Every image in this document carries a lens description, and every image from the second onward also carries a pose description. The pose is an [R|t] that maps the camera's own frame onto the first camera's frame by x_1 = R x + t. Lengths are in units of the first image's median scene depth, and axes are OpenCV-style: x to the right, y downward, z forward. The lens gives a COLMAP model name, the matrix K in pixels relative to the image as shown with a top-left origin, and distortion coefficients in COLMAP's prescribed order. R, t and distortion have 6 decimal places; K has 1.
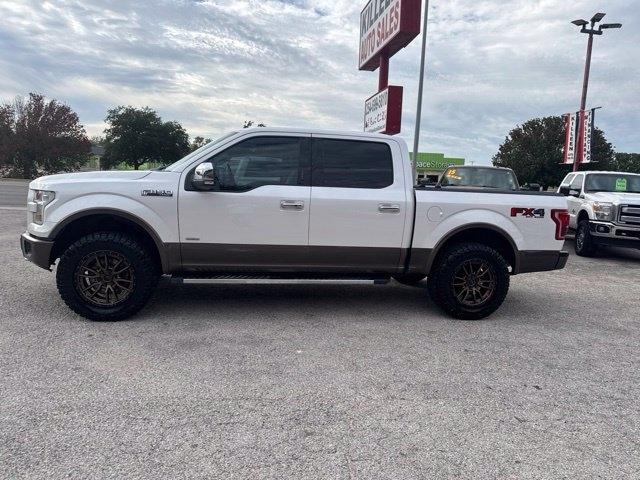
lens RADIAL K [[438.4, 0, 320.0], [0, 438.4, 240.0], [0, 0, 1]] dist [0.028327, -0.026900]
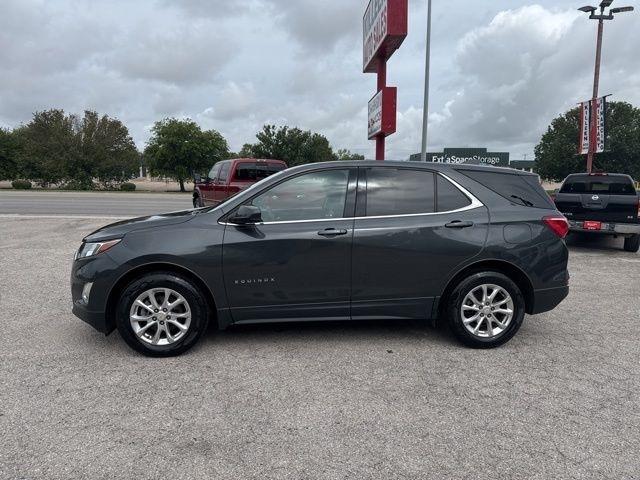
lens RADIAL K [[440.1, 0, 322.9], [0, 440.1, 242.8], [0, 0, 1]] dist [0.026864, -0.024000]
pose [[0.993431, -0.023118, -0.112071, 0.072541], [0.023565, 0.999719, 0.002664, 0.005681], [0.111978, -0.005288, 0.993697, -0.029857]]
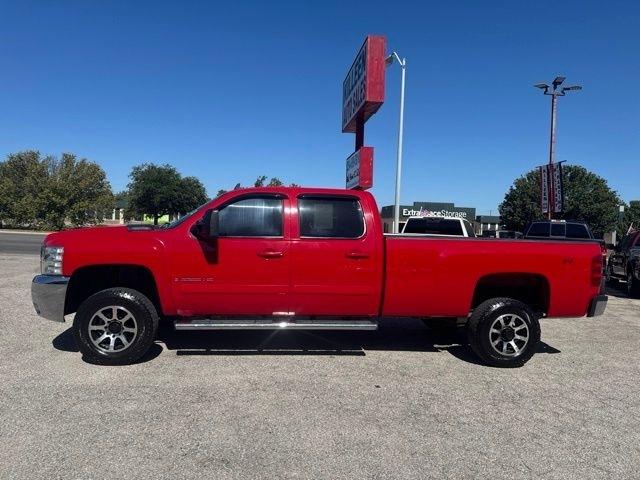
lens RADIAL K [[439.4, 0, 320.0], [0, 439.4, 240.0], [0, 0, 1]] dist [0.053469, -0.069636]
pose [[0.998592, -0.007452, -0.052524, 0.063249], [0.001510, 0.993677, -0.112269, 0.007890], [0.053028, 0.112031, 0.992289, -0.057178]]
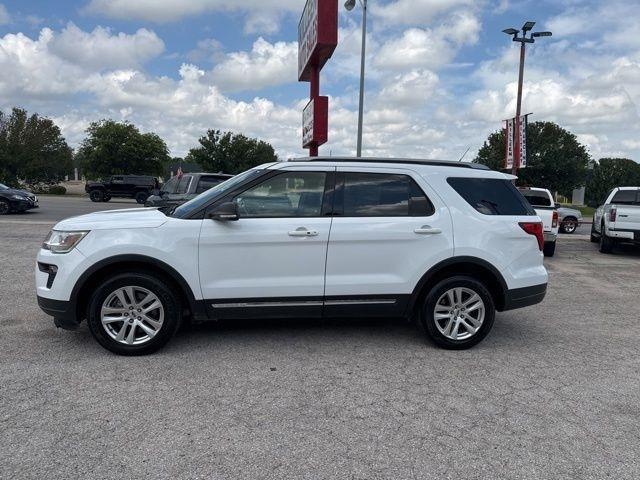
lens RADIAL K [[439.4, 0, 320.0], [0, 439.4, 240.0], [0, 0, 1]] dist [0.053469, -0.069636]
pose [[0.999900, -0.013333, -0.004672, 0.098968], [0.013231, 0.999687, -0.021237, 0.005854], [0.004953, 0.021173, 0.999764, -0.016709]]
